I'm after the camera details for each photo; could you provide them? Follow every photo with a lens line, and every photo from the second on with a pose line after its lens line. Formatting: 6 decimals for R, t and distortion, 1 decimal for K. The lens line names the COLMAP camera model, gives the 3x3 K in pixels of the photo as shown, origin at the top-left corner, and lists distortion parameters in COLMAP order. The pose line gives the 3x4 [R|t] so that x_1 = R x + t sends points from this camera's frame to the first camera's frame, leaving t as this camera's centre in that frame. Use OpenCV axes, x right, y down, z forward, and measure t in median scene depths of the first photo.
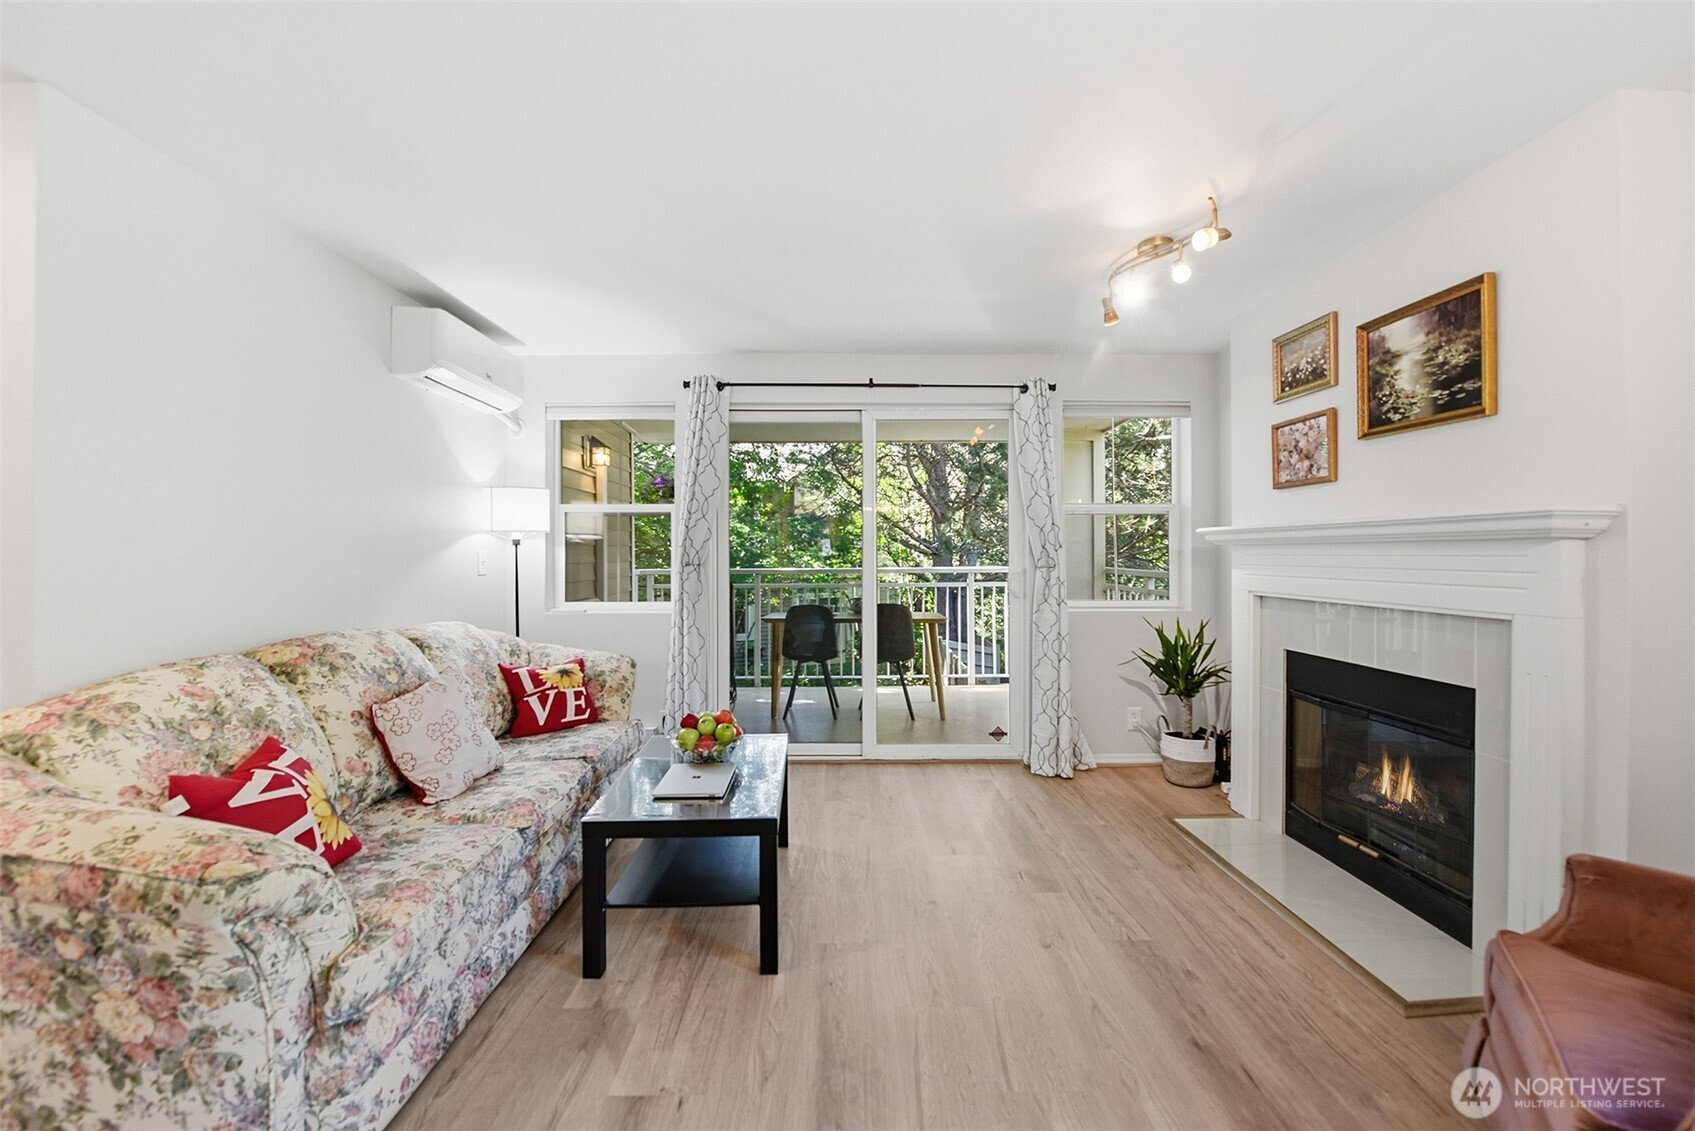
lens RADIAL K [[699.3, 0, 839.9], [0, 699.3, 554.7], [0, 0, 1]] dist [-0.015295, -0.001177]
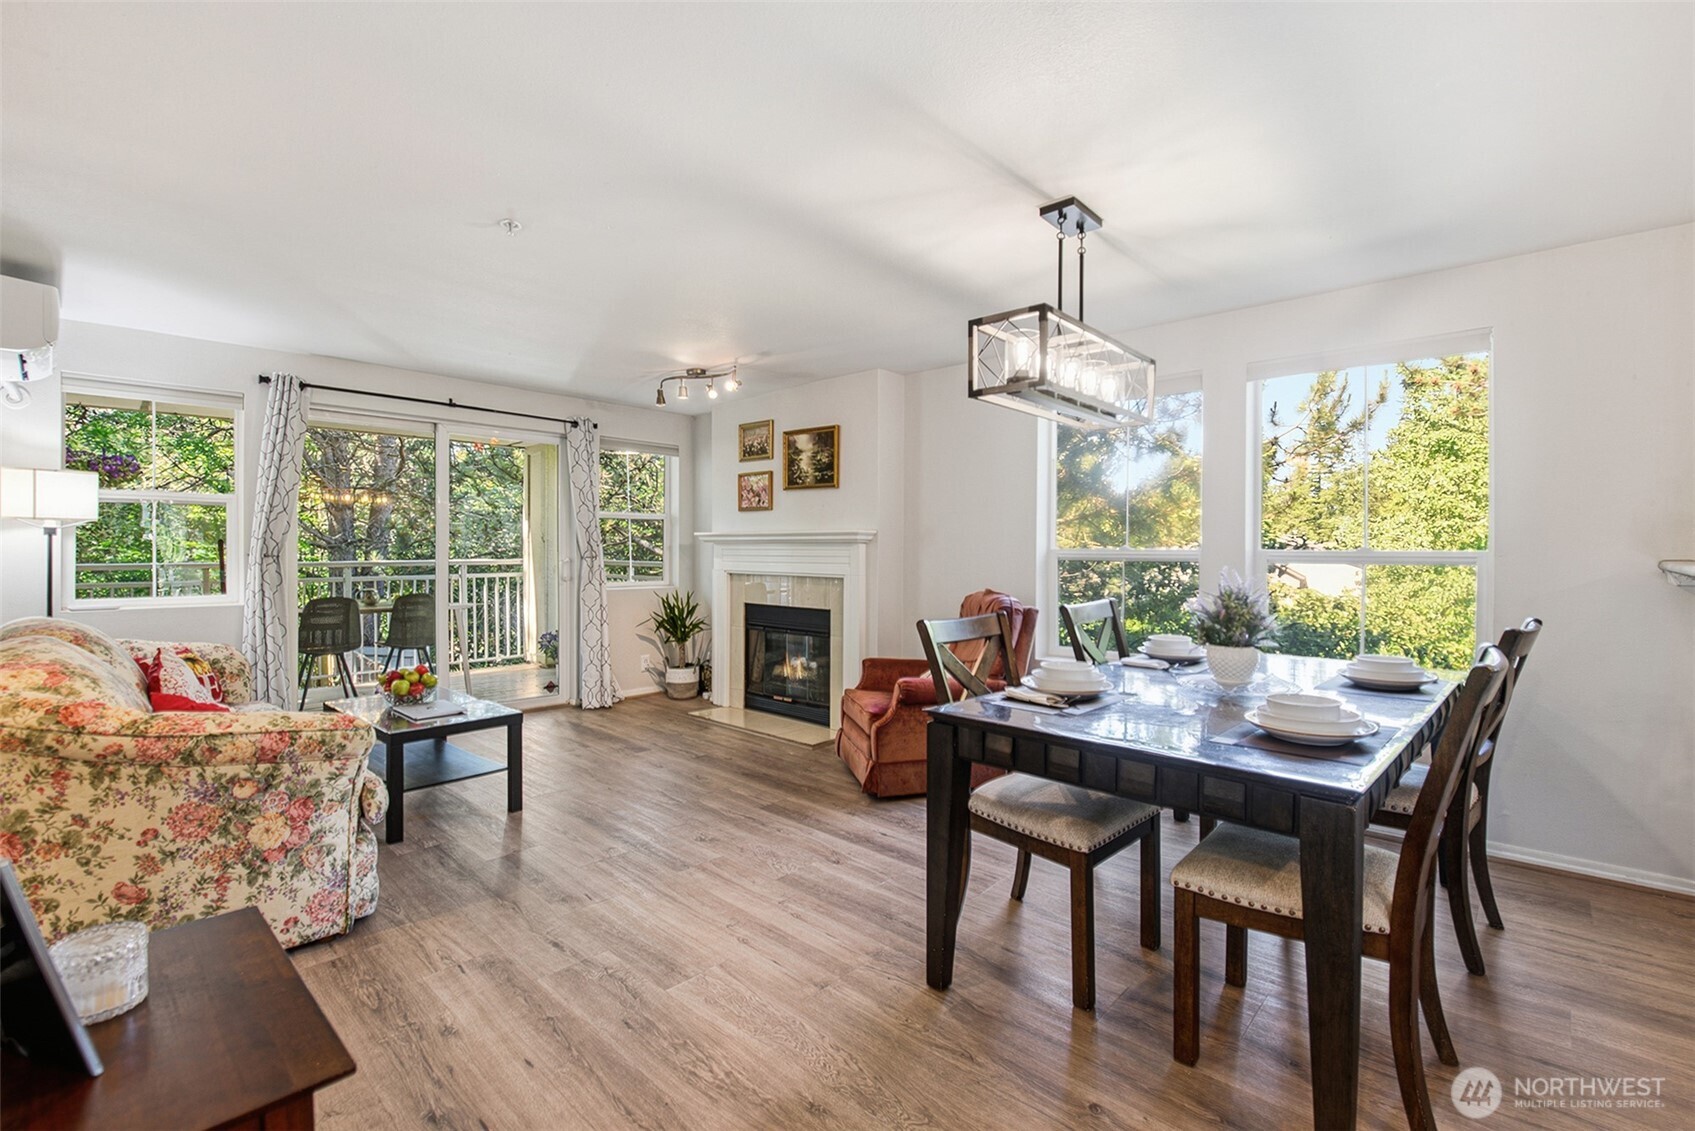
lens RADIAL K [[771.1, 0, 843.7], [0, 771.1, 558.8], [0, 0, 1]] dist [0.000828, 0.000033]
pose [[0.685645, -0.004359, 0.727923, -0.733515], [-0.005454, 0.999923, 0.011125, 0.001901], [-0.727916, -0.011598, 0.685568, -0.627584]]
